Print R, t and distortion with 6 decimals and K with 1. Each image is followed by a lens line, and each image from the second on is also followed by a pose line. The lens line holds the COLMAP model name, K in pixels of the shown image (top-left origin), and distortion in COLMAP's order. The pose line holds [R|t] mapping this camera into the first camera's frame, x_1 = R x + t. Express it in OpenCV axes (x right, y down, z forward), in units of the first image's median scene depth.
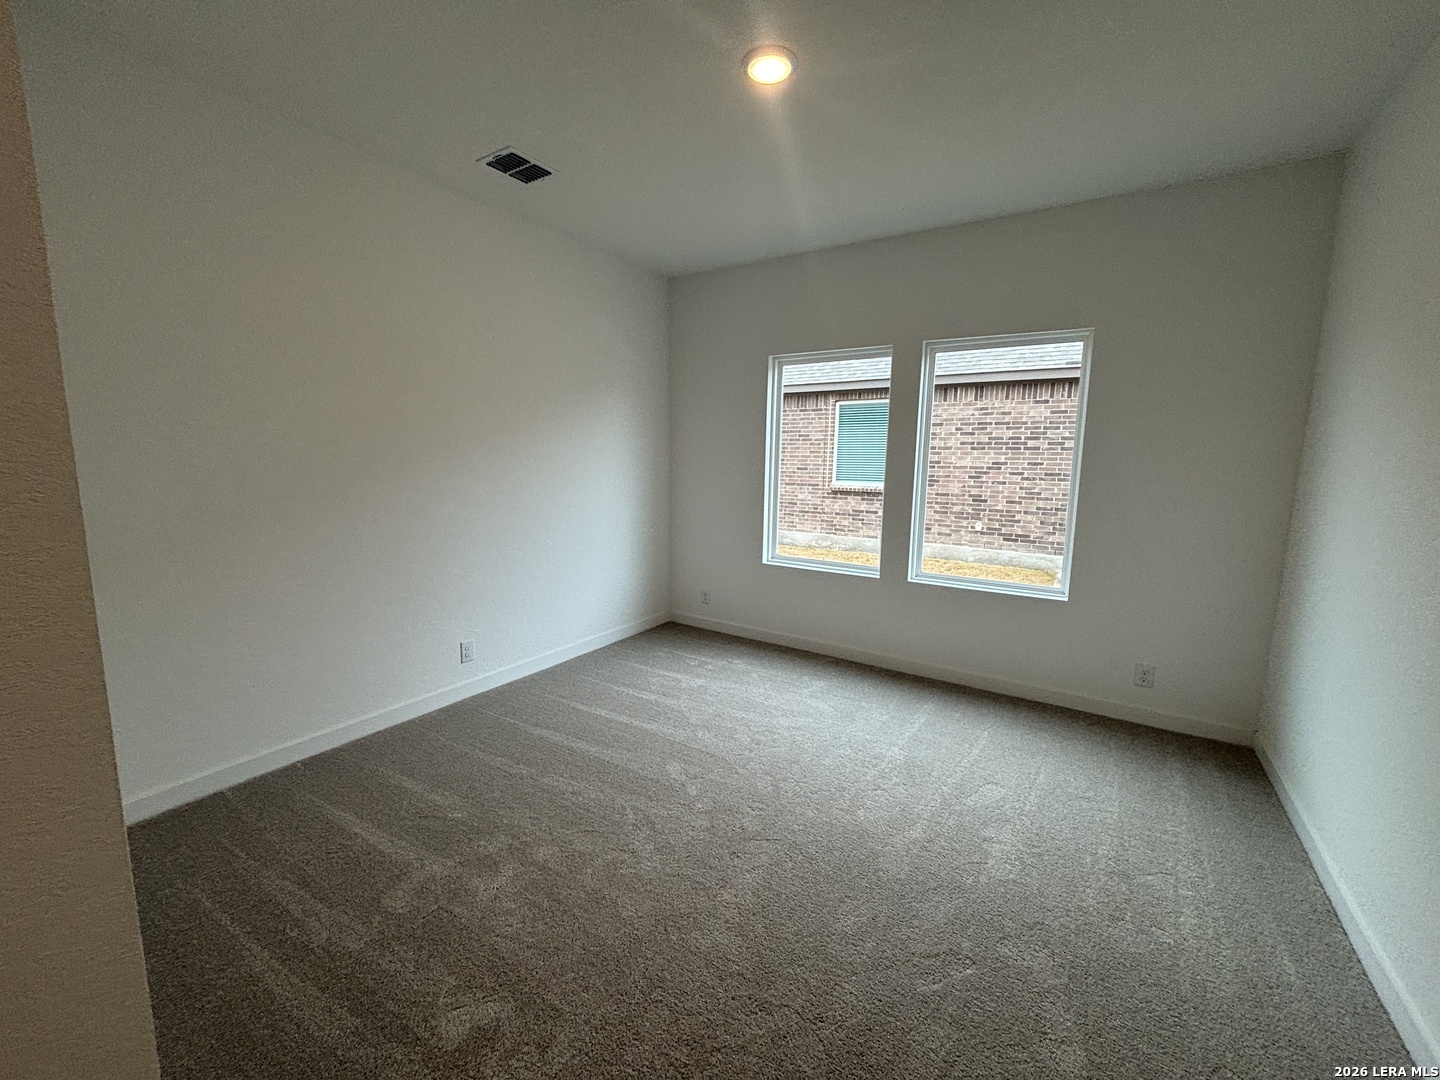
lens RADIAL K [[580.3, 0, 723.5], [0, 580.3, 531.9], [0, 0, 1]] dist [-0.001142, 0.000053]
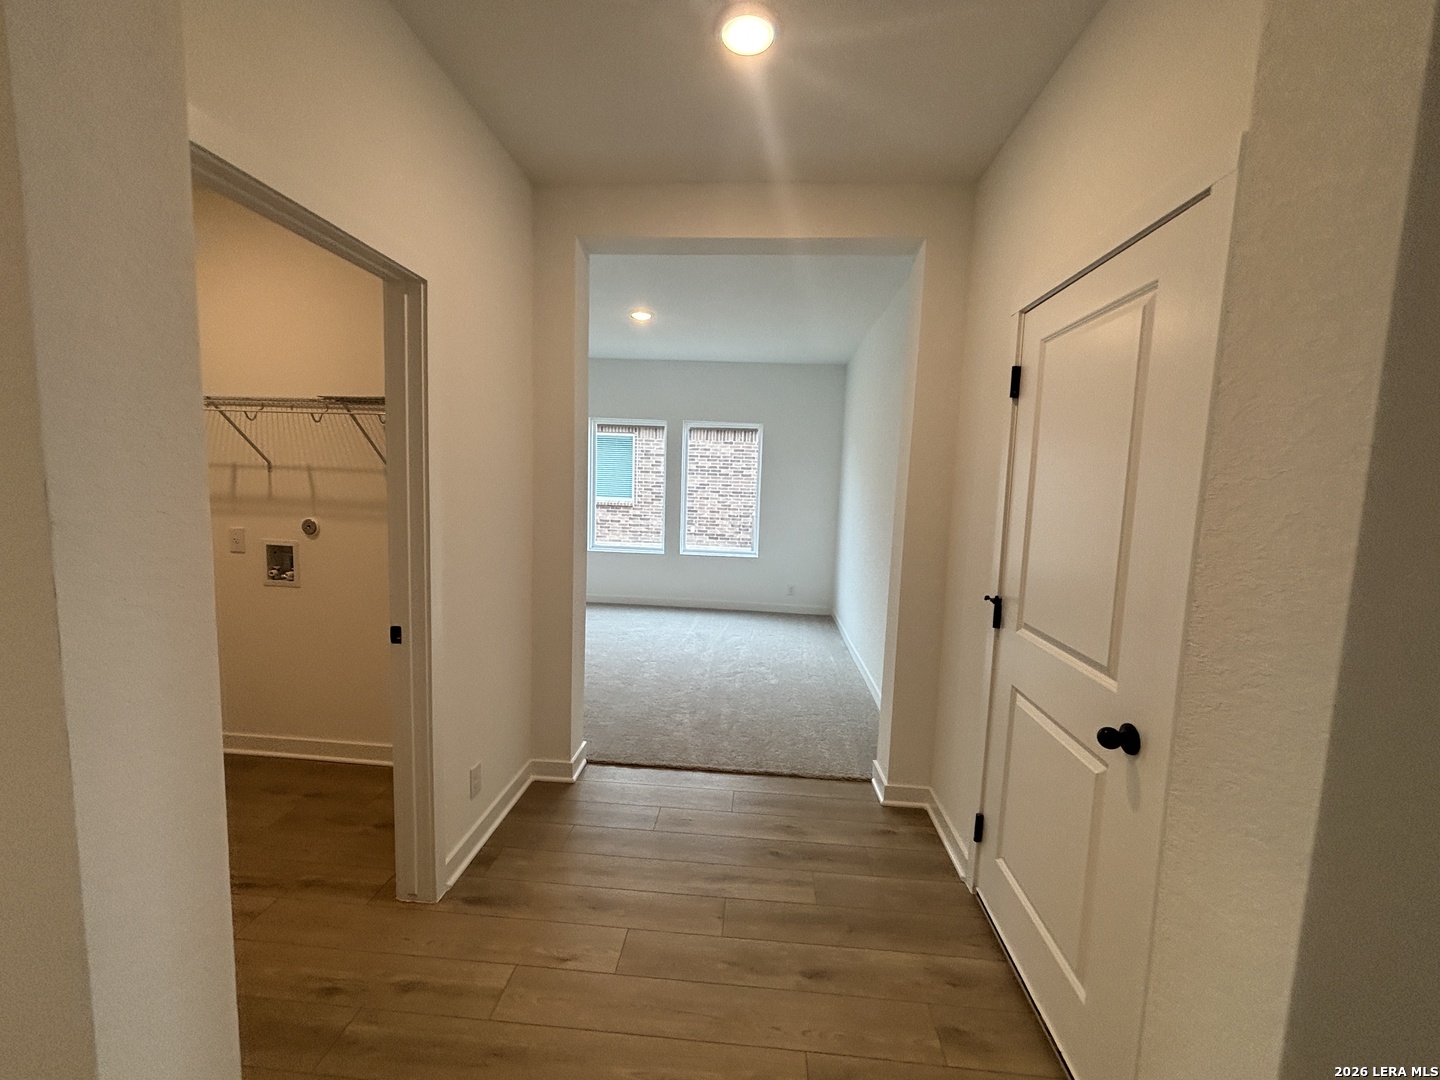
lens RADIAL K [[580.3, 0, 723.5], [0, 580.3, 531.9], [0, 0, 1]] dist [-0.001142, 0.000053]
pose [[0.871448, -0.027849, 0.489696, -0.182700], [0.040333, 0.999074, -0.014959, 0.020690], [-0.488826, 0.032787, 0.871765, -0.257873]]
